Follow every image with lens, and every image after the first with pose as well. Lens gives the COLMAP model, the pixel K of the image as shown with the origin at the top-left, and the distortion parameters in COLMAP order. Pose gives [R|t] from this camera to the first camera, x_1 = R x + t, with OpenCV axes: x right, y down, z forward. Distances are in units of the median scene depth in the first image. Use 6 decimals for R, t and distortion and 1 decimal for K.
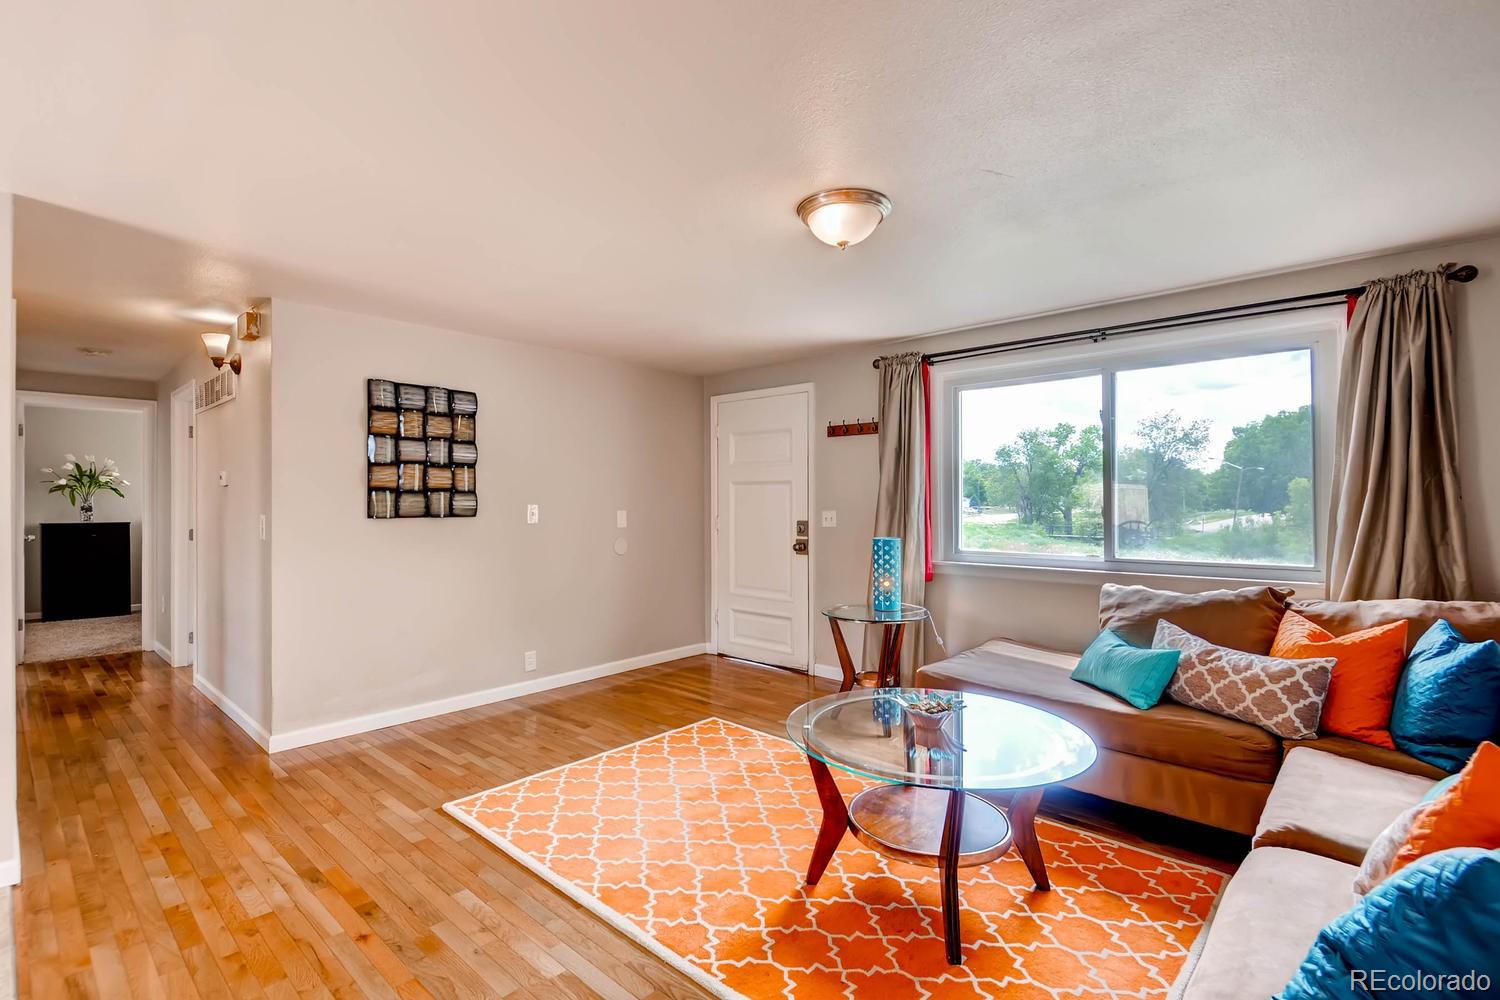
lens RADIAL K [[693.8, 0, 753.2], [0, 693.8, 500.5], [0, 0, 1]] dist [-0.001803, -0.000518]
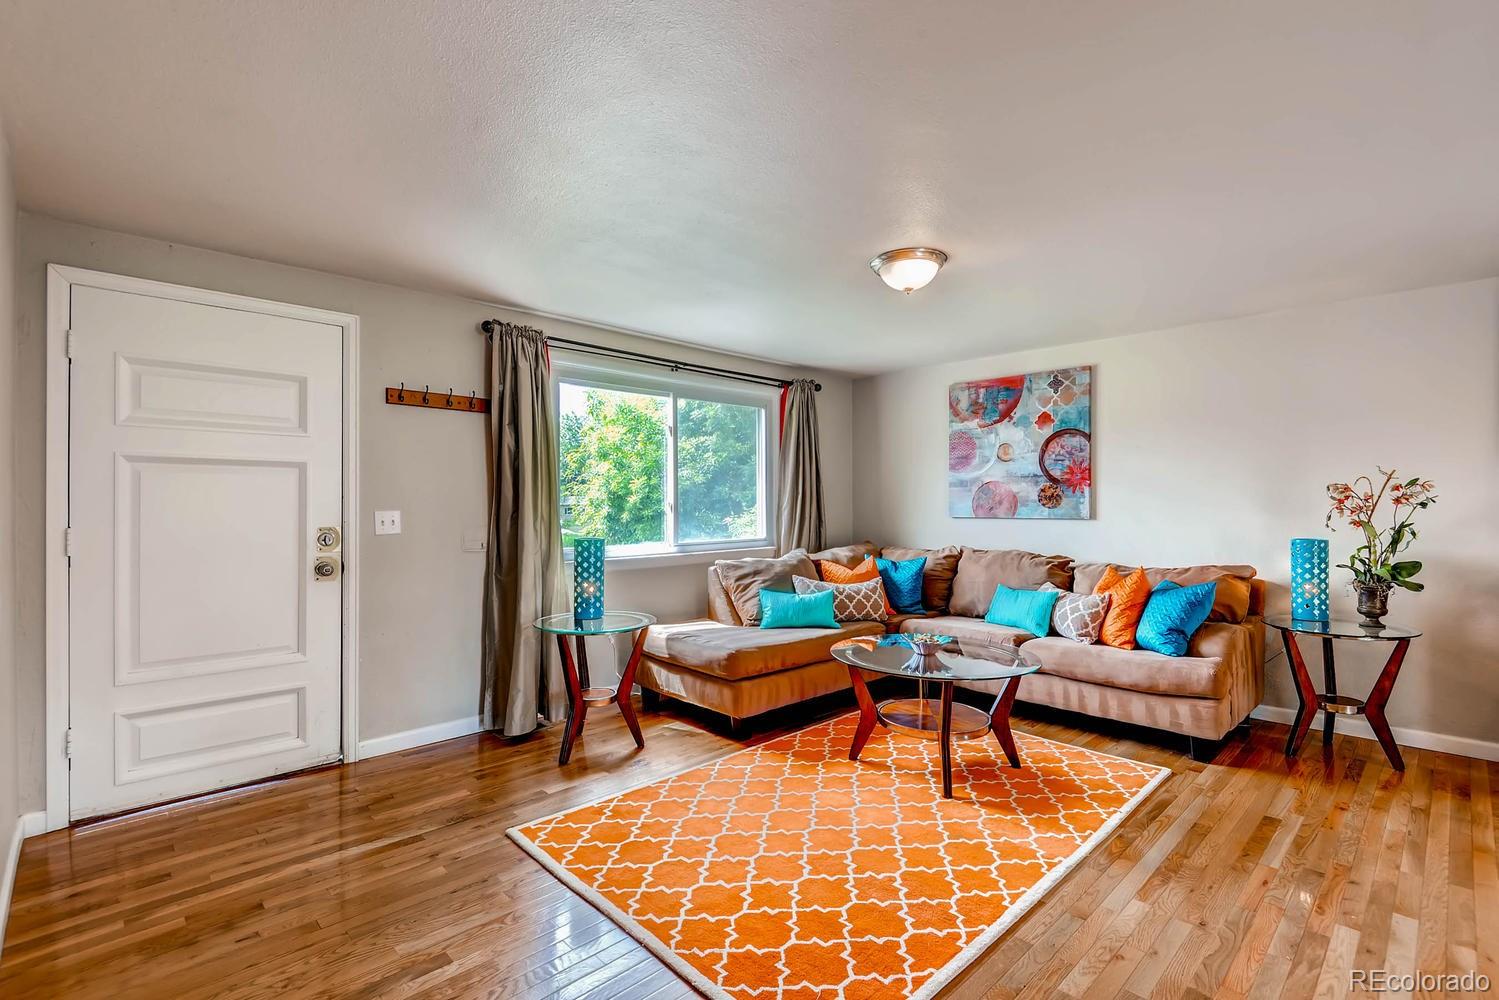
lens RADIAL K [[693.3, 0, 752.7], [0, 693.3, 500.5], [0, 0, 1]] dist [-0.001803, -0.000518]
pose [[0.056584, 0.006029, 0.998380, -0.624624], [-0.001011, 0.999982, -0.005981, 0.009478], [-0.998397, -0.000671, 0.056589, 0.669859]]
